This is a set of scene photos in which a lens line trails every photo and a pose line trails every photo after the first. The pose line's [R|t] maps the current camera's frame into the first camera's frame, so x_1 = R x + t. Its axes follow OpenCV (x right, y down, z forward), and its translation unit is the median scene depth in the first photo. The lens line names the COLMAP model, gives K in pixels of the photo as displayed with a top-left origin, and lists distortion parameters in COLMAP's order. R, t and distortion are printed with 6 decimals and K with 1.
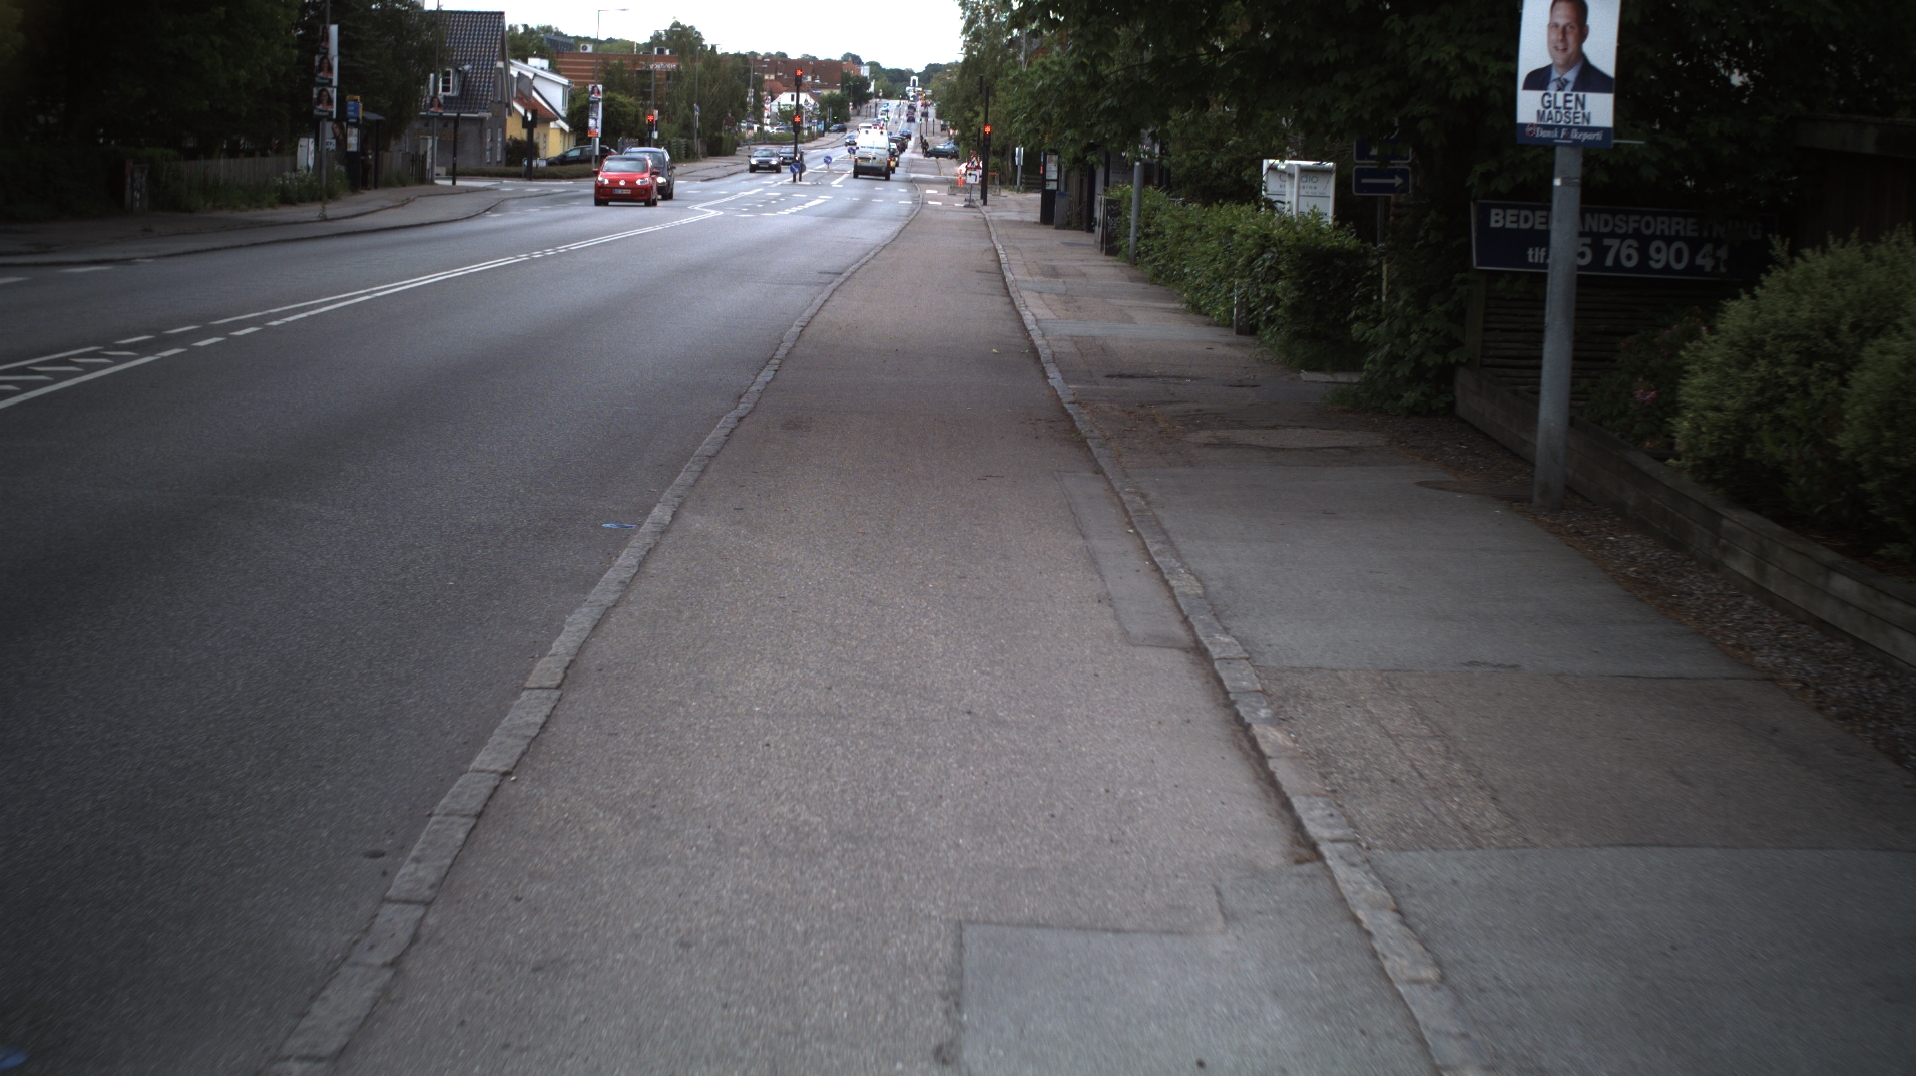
lens RADIAL K [[3489.6, 0, 958.0], [0, 3489.6, 538.0], [0, 0, 1]] dist [-0.313350, 0.438235]
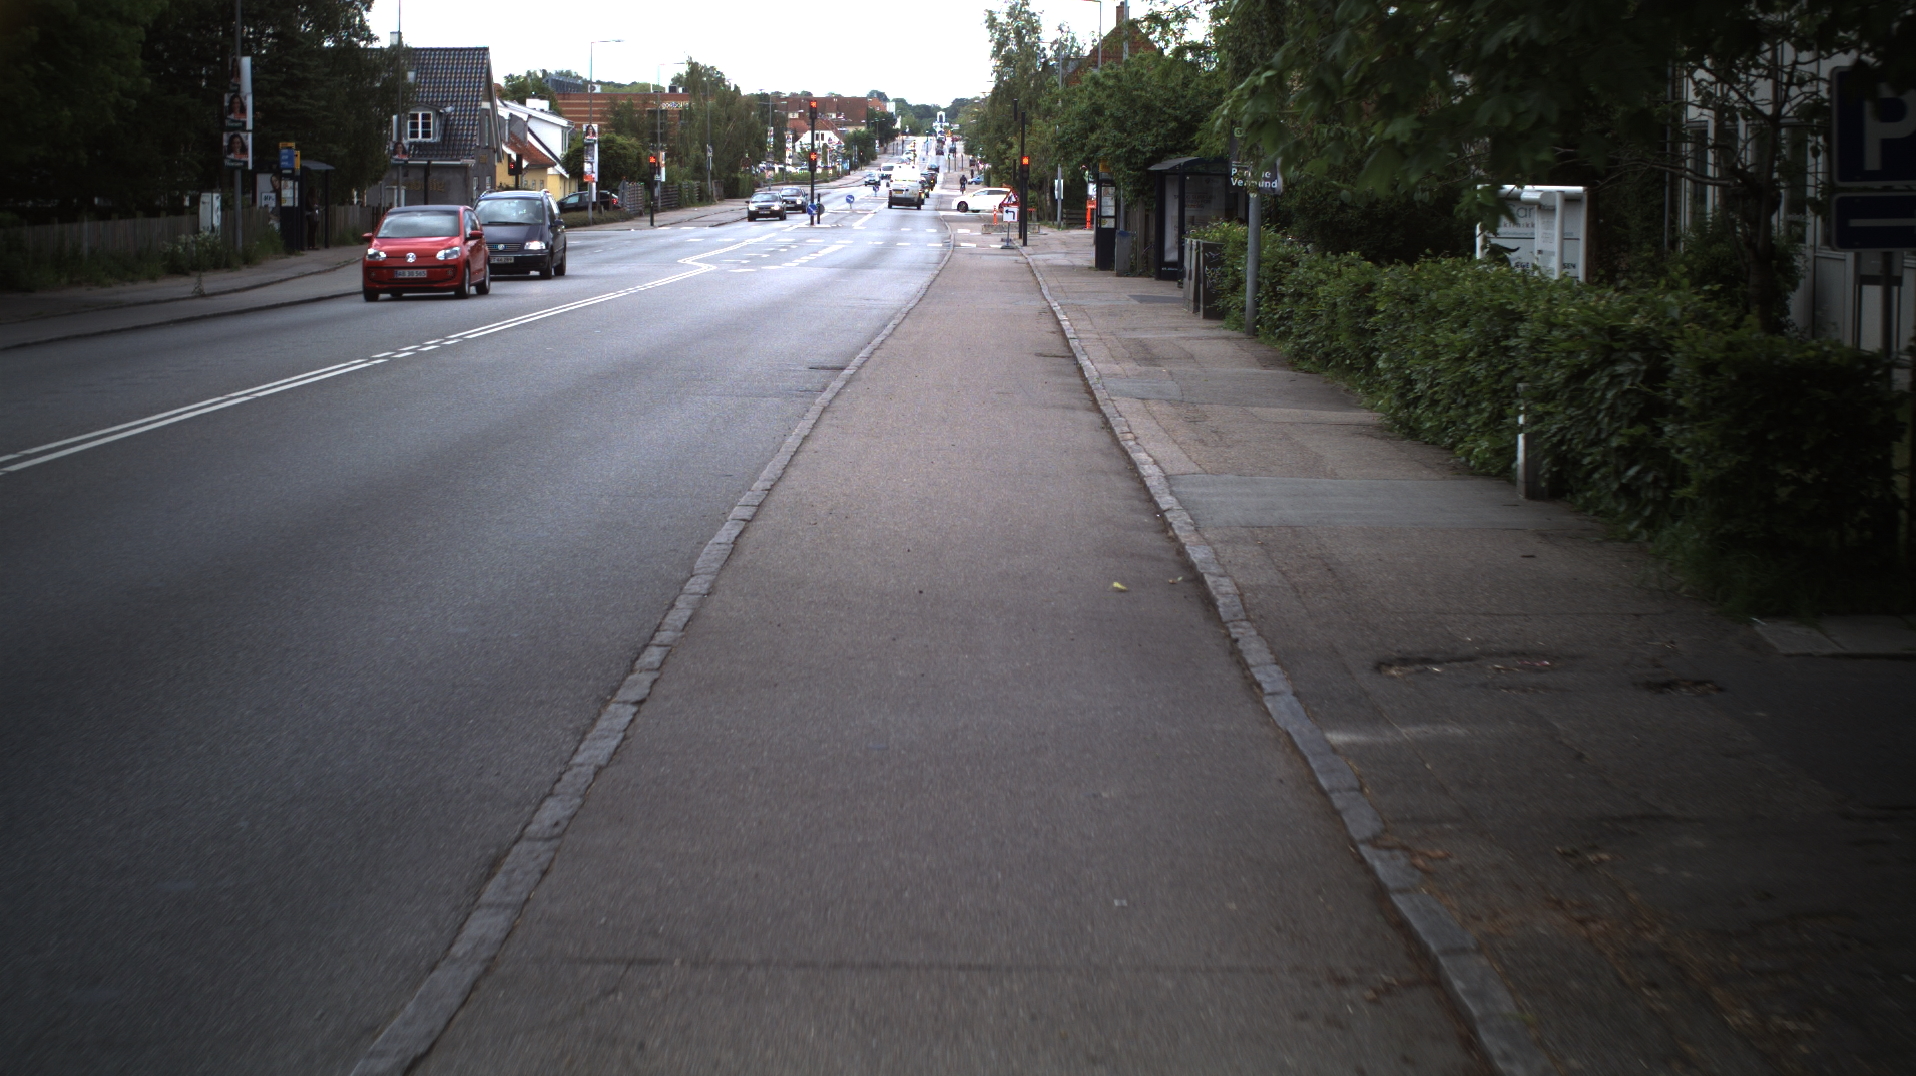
lens RADIAL K [[3489.6, 0, 958.0], [0, 3489.6, 538.0], [0, 0, 1]] dist [-0.313350, 0.438235]
pose [[0.999524, -0.028735, -0.011208, -0.002917], [0.028621, 0.999538, -0.010182, -0.025446], [0.011495, 0.009857, 0.999885, 0.228638]]
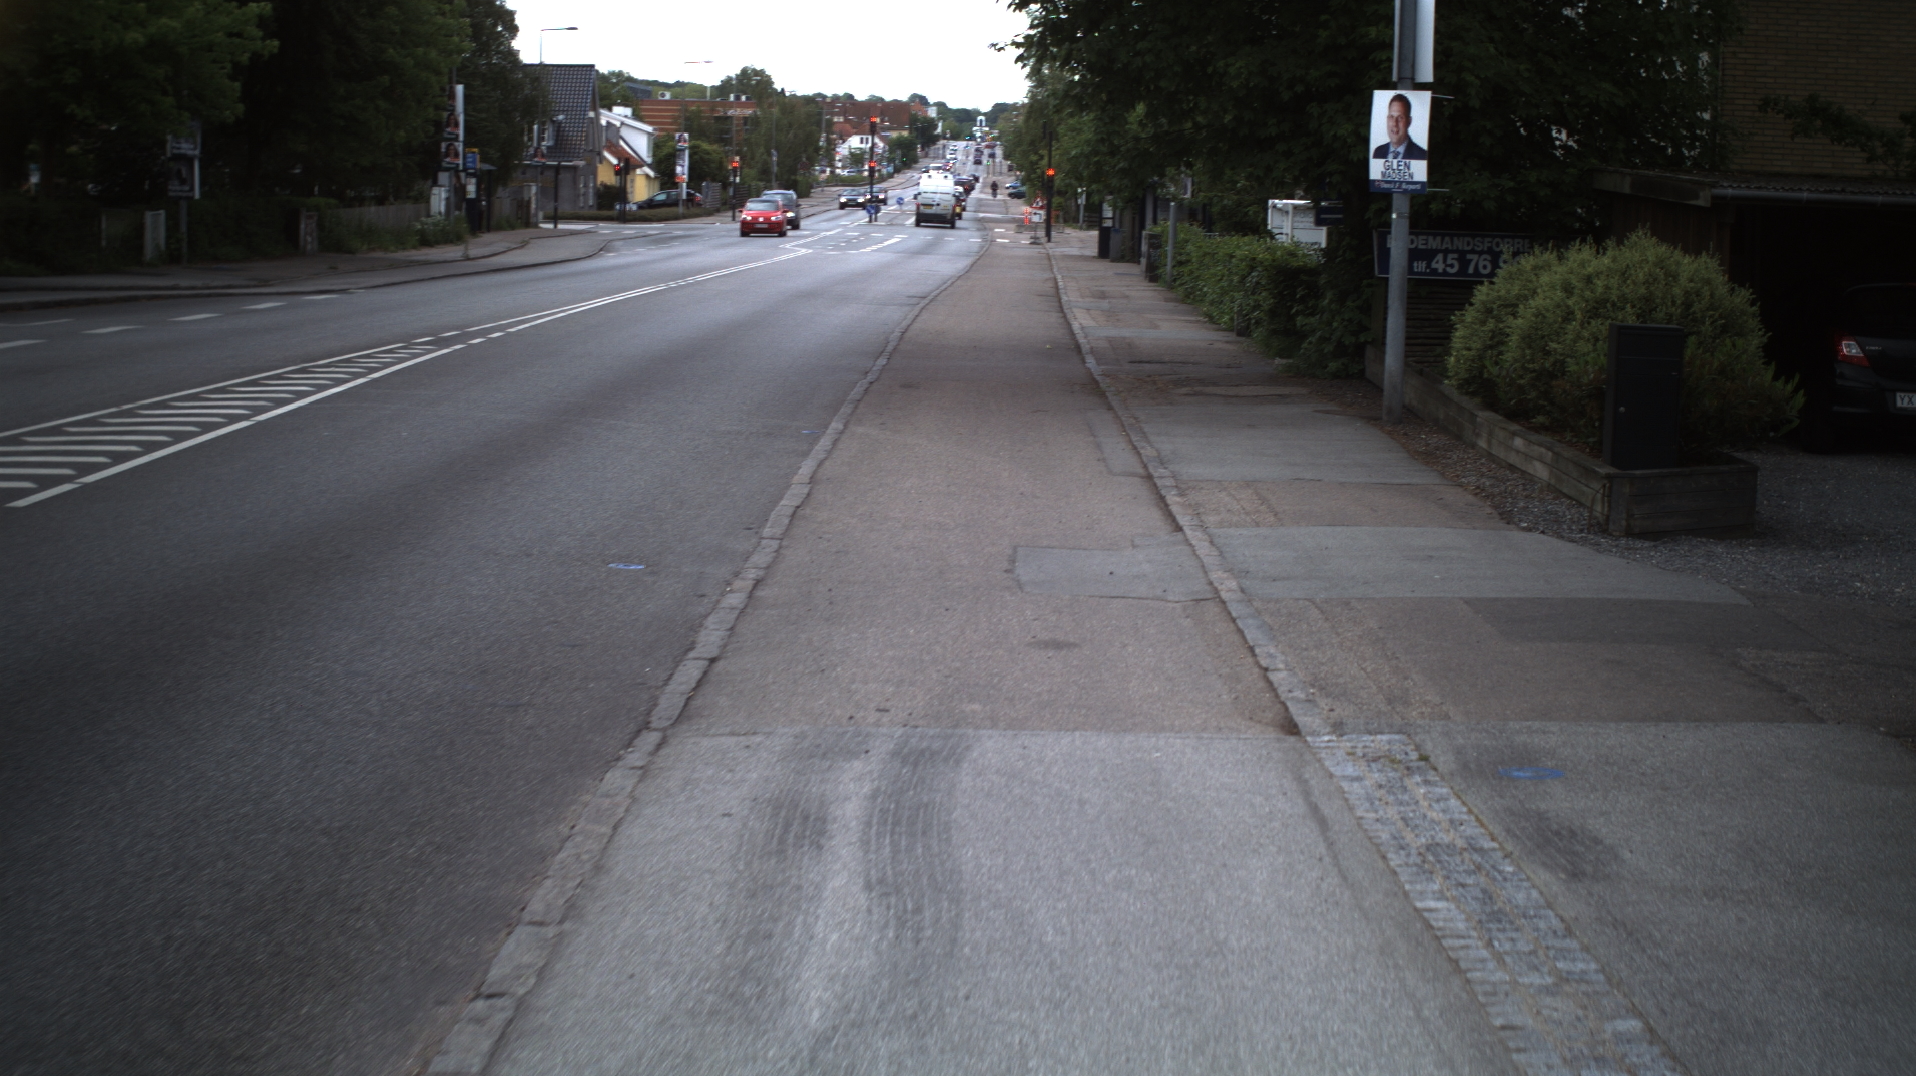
lens RADIAL K [[3489.6, 0, 958.0], [0, 3489.6, 538.0], [0, 0, 1]] dist [-0.313350, 0.438235]
pose [[0.999744, -0.009870, -0.020372, 0.001149], [0.009641, 0.999889, -0.011318, 0.015661], [0.020482, 0.011119, 0.999728, -0.152856]]
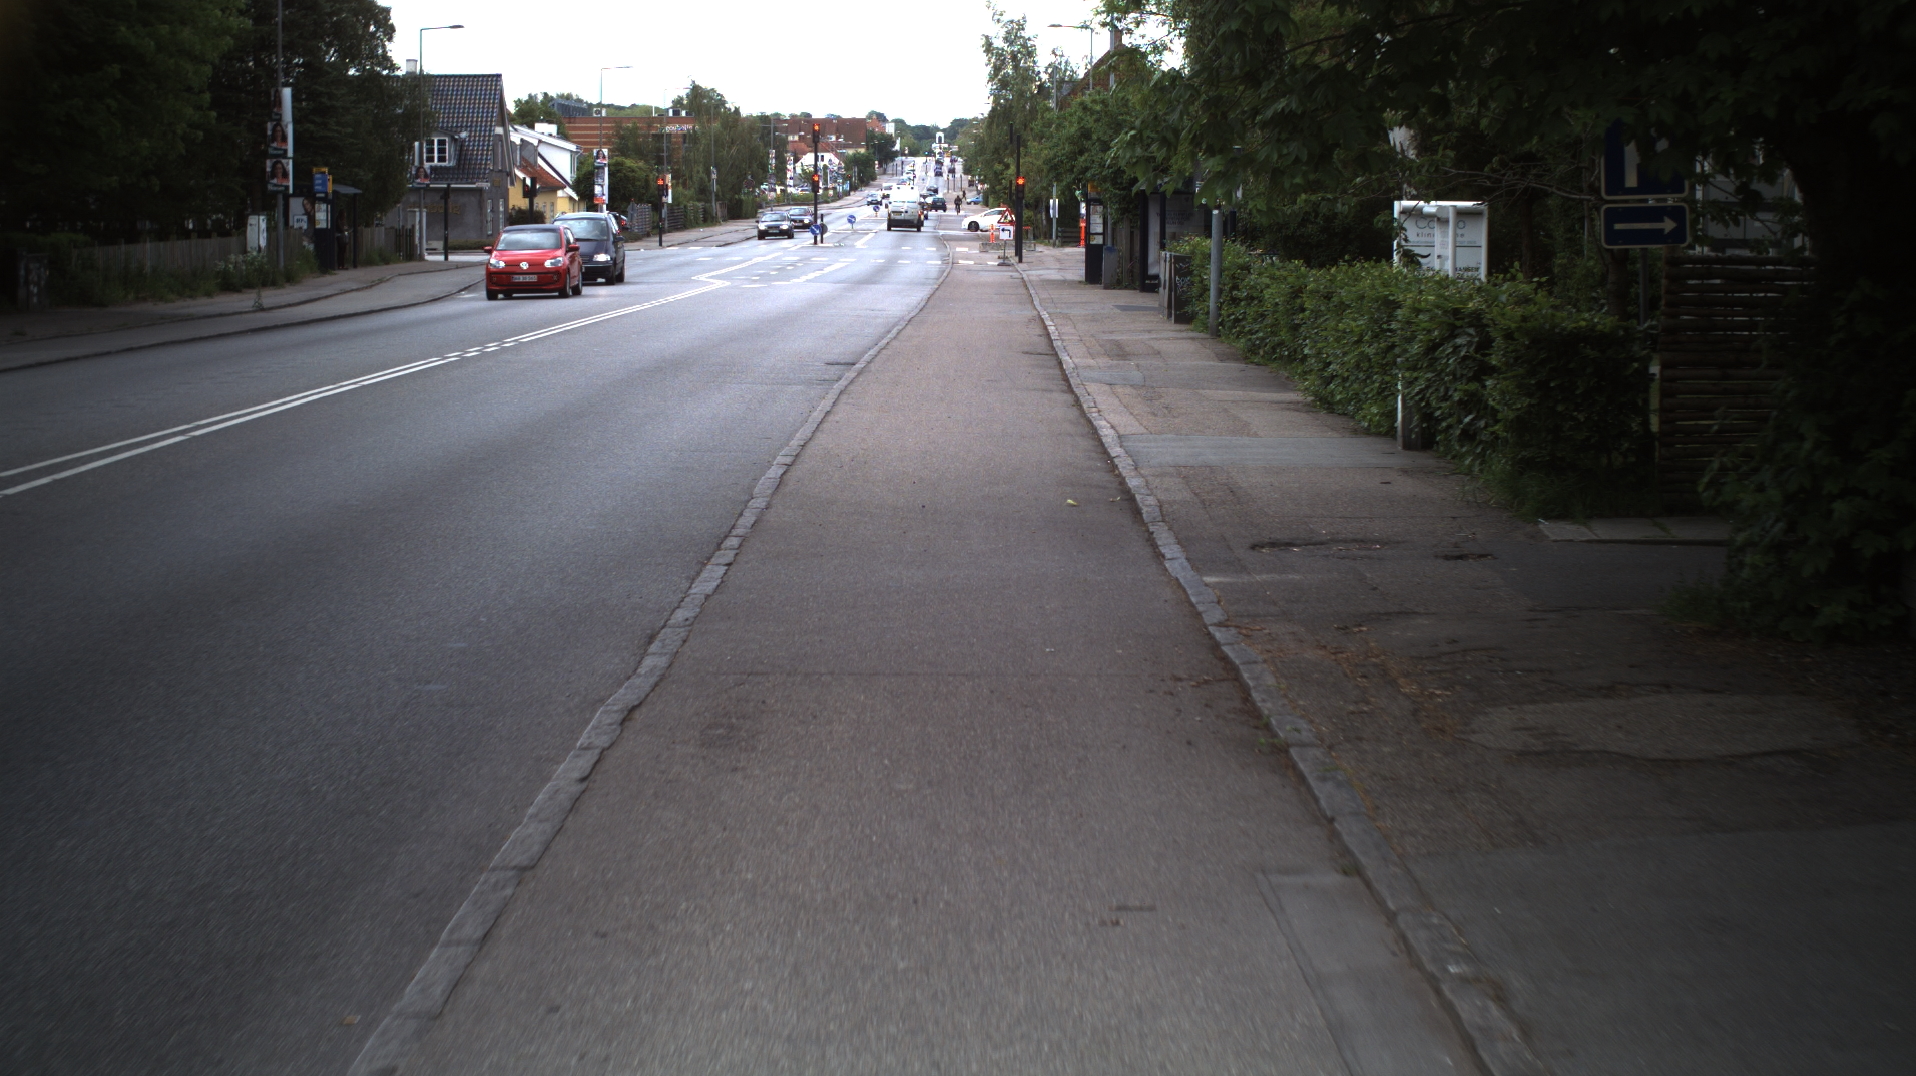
lens RADIAL K [[3489.6, 0, 958.0], [0, 3489.6, 538.0], [0, 0, 1]] dist [-0.313350, 0.438235]
pose [[0.999345, -0.034356, -0.011398, -0.001619], [0.034172, 0.999288, -0.015961, -0.016736], [0.011938, 0.015561, 0.999808, 0.152280]]
